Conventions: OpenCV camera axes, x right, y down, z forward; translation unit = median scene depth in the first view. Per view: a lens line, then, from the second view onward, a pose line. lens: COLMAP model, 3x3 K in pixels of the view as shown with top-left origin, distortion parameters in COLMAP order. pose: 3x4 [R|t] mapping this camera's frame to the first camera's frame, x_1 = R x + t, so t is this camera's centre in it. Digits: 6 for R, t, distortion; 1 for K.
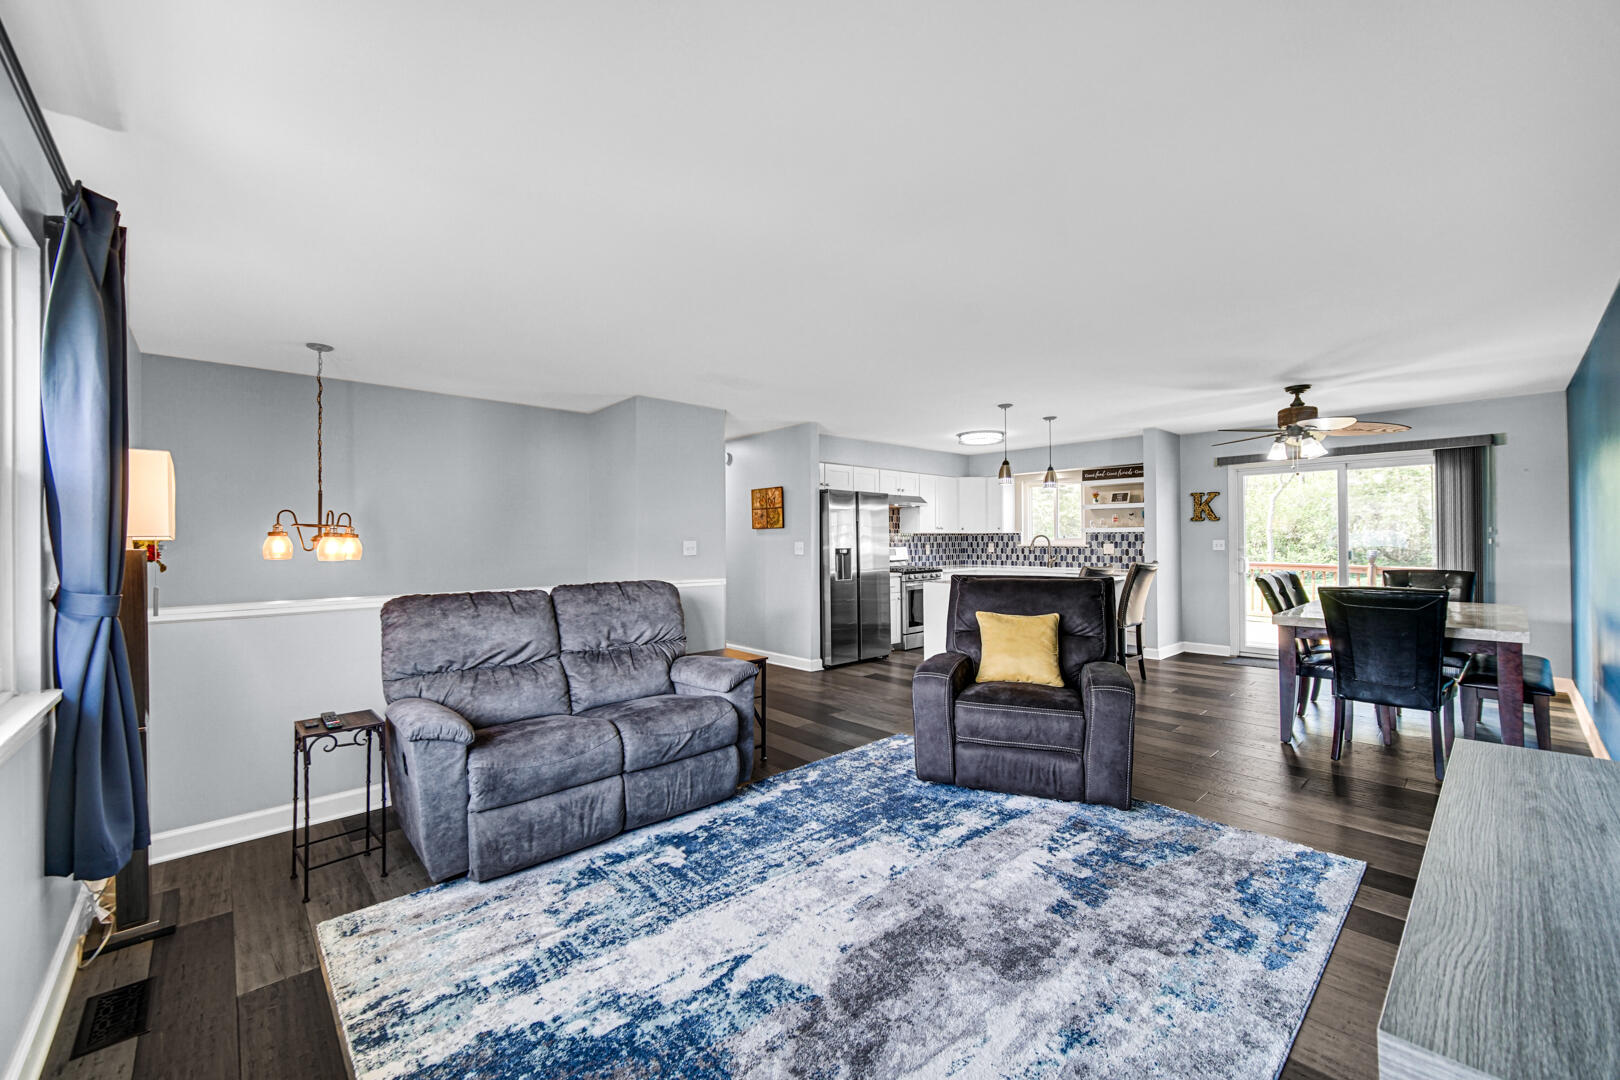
lens RADIAL K [[646.7, 0, 812.1], [0, 646.7, 538.1], [0, 0, 1]] dist [-0.000424, -0.000043]
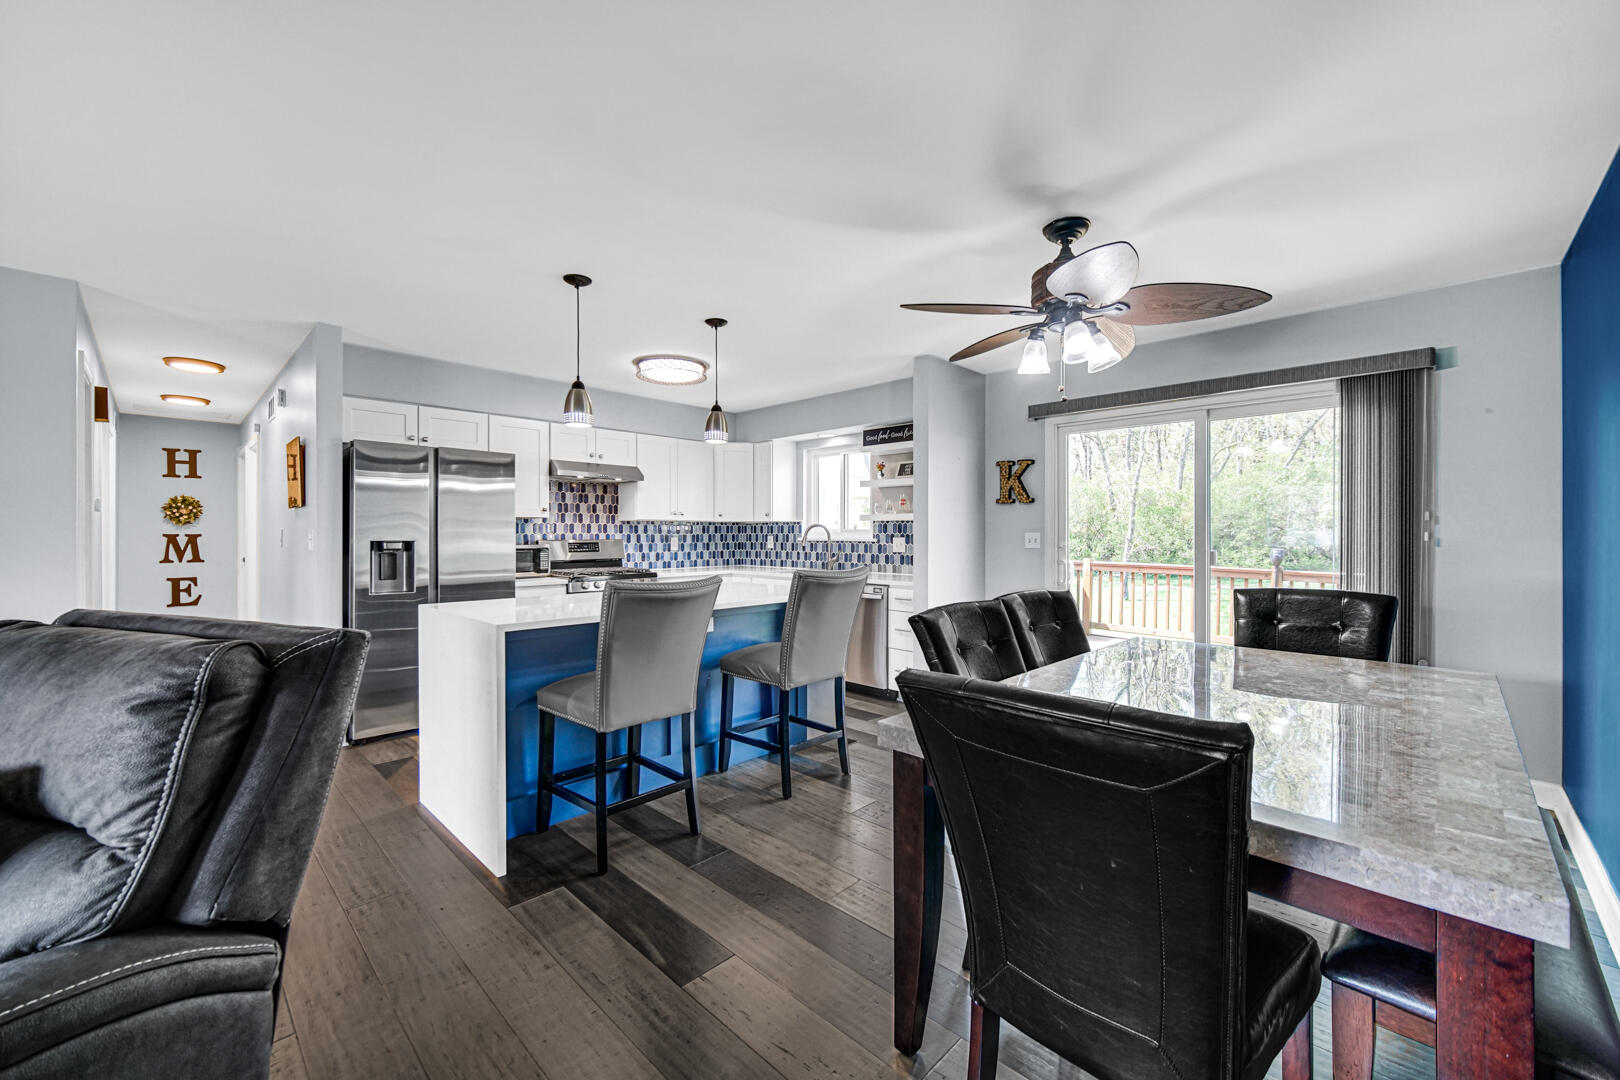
lens RADIAL K [[646.7, 0, 808.4], [0, 646.7, 539.1], [0, 0, 1]] dist [-0.000424, -0.000043]
pose [[0.999082, 0.007268, 0.042228, 0.331254], [-0.007718, 0.999915, 0.010500, 0.004175], [-0.042148, -0.010816, 0.999053, 0.312642]]
